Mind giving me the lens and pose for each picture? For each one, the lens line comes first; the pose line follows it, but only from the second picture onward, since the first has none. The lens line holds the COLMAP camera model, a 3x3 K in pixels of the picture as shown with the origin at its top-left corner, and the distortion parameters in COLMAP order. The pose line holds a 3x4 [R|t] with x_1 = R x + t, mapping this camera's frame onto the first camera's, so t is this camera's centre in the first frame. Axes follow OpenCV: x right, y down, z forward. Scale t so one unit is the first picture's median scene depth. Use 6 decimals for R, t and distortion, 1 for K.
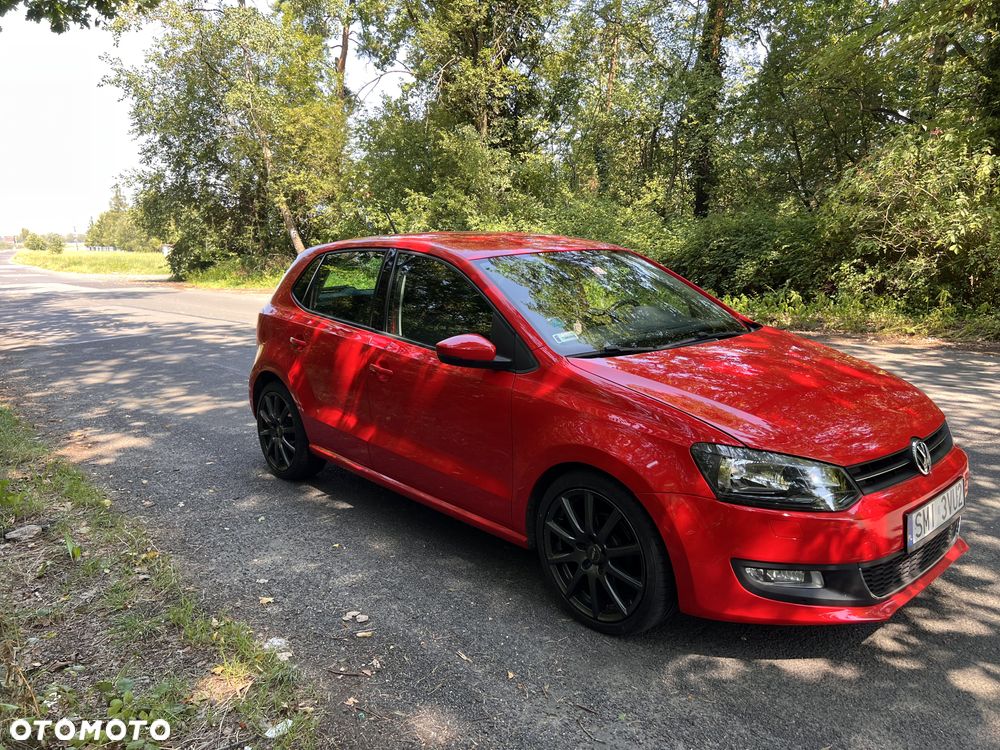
lens RADIAL K [[763.1, 0, 500.0], [0, 763.1, 375.0], [0, 0, 1]] dist [0.031410, -0.032890]
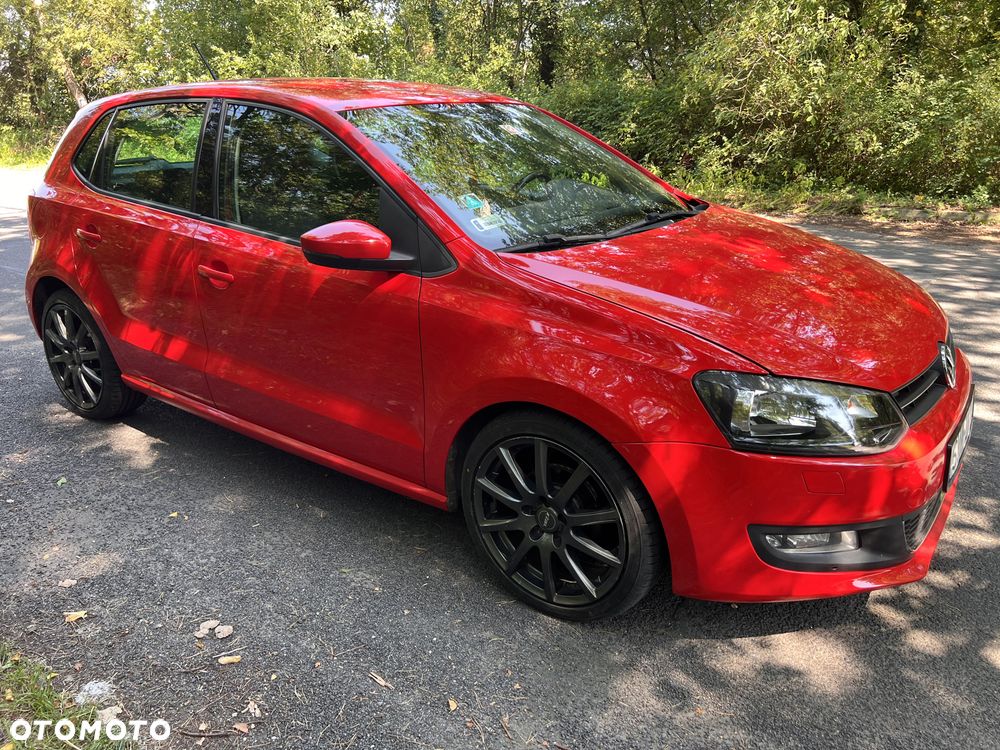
lens RADIAL K [[763.1, 0, 500.0], [0, 763.1, 375.0], [0, 0, 1]] dist [0.031410, -0.032890]
pose [[0.977275, -0.062123, 0.202666, -0.055391], [0.030822, 0.987575, 0.154095, -0.018162], [-0.209721, -0.144347, 0.967048, 0.273759]]
